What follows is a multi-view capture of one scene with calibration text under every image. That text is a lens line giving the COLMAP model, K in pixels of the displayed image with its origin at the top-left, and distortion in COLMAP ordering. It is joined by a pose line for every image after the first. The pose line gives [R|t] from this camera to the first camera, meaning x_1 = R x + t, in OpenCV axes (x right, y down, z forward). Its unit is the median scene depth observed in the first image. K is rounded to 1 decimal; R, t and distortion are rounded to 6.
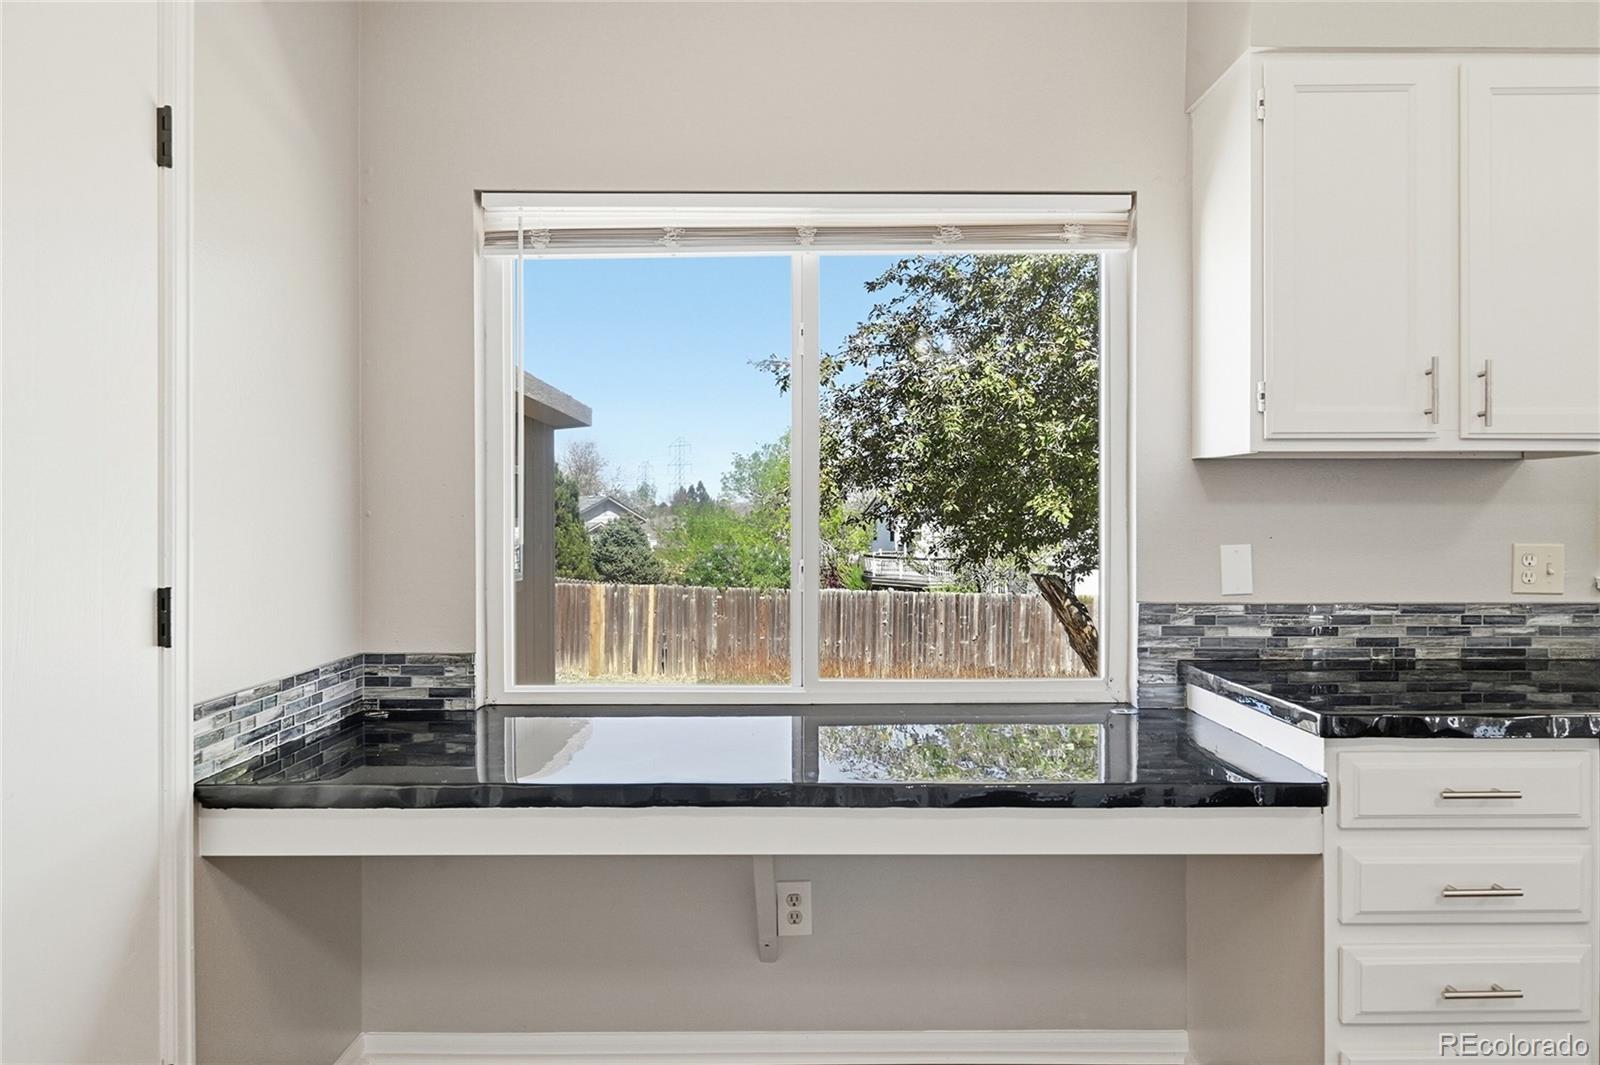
lens RADIAL K [[1012.3, 0, 805.8], [0, 1012.3, 523.2], [0, 0, 1]] dist [0.000596, -0.008403]
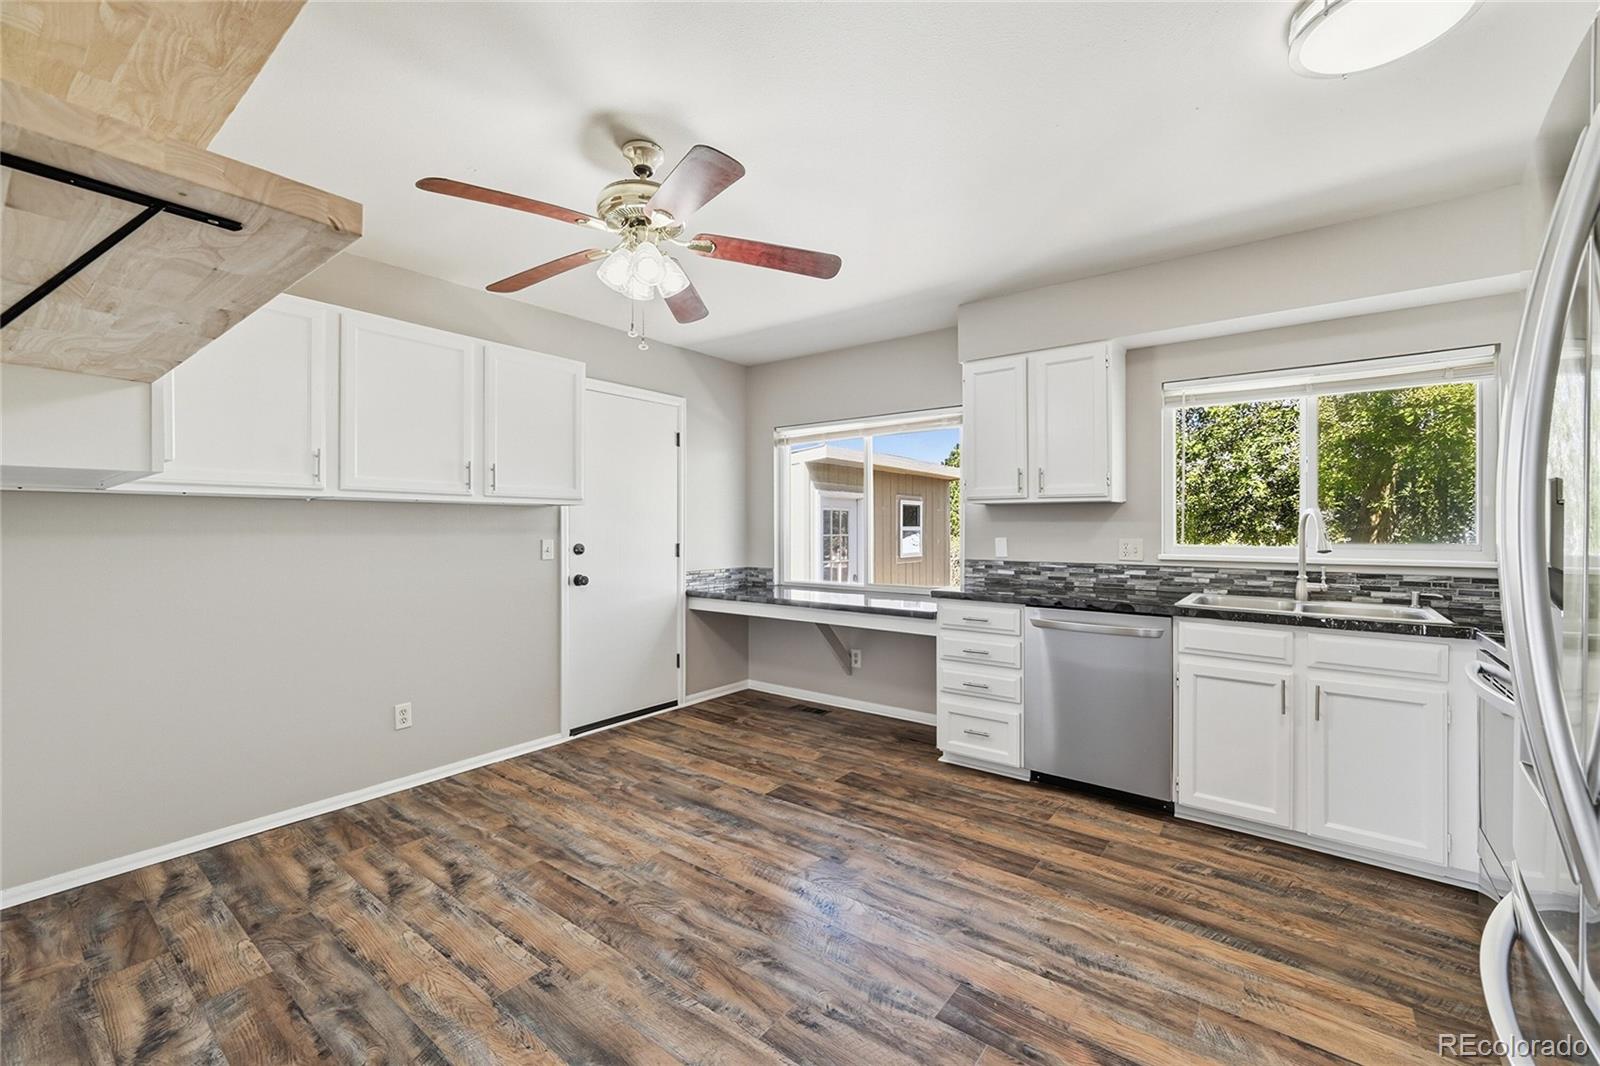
lens RADIAL K [[642.9, 0, 811.6], [0, 642.9, 520.8], [0, 0, 1]] dist [-0.001832, 0.000602]
pose [[0.799618, -0.004954, -0.600489, 1.022869], [-0.002315, 0.999933, -0.011331, -0.002259], [0.600505, 0.010450, 0.799553, -0.596512]]
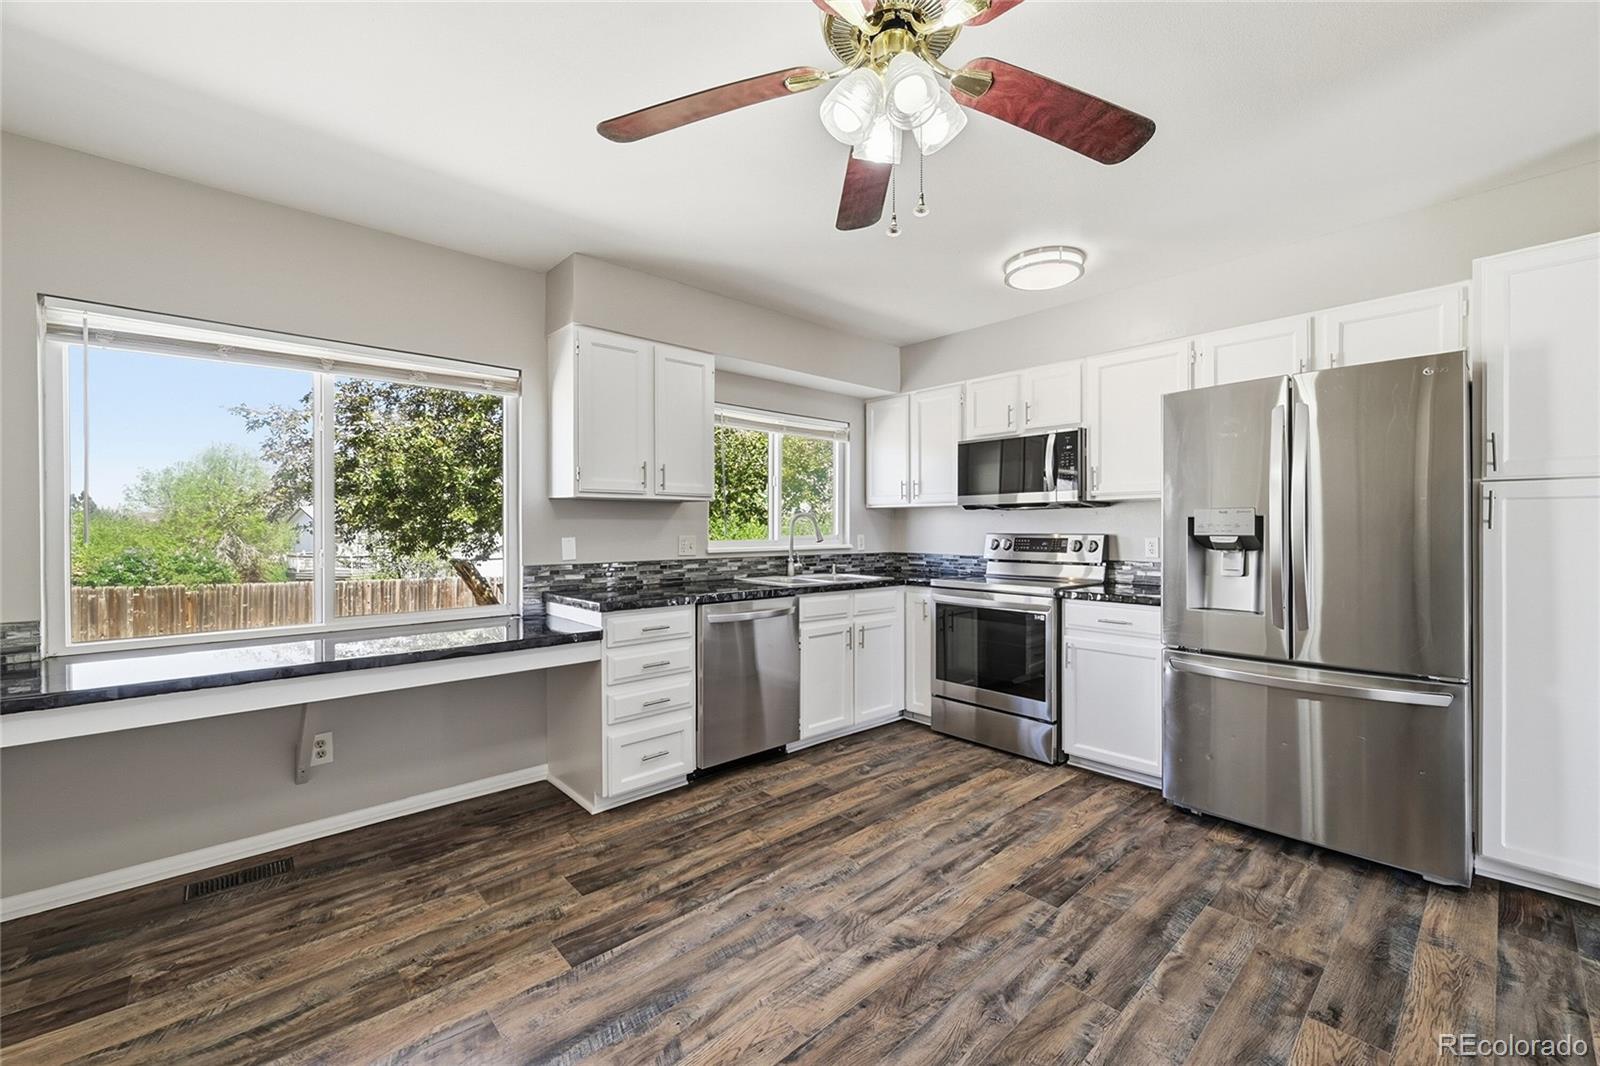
lens RADIAL K [[642.9, 0, 801.0], [0, 642.9, 528.2], [0, 0, 1]] dist [-0.001832, 0.000602]
pose [[0.742553, -0.002370, 0.669784, -0.137022], [0.003076, 0.999995, 0.000128, 0.002259], [-0.669781, 0.001965, 0.742556, -0.378561]]
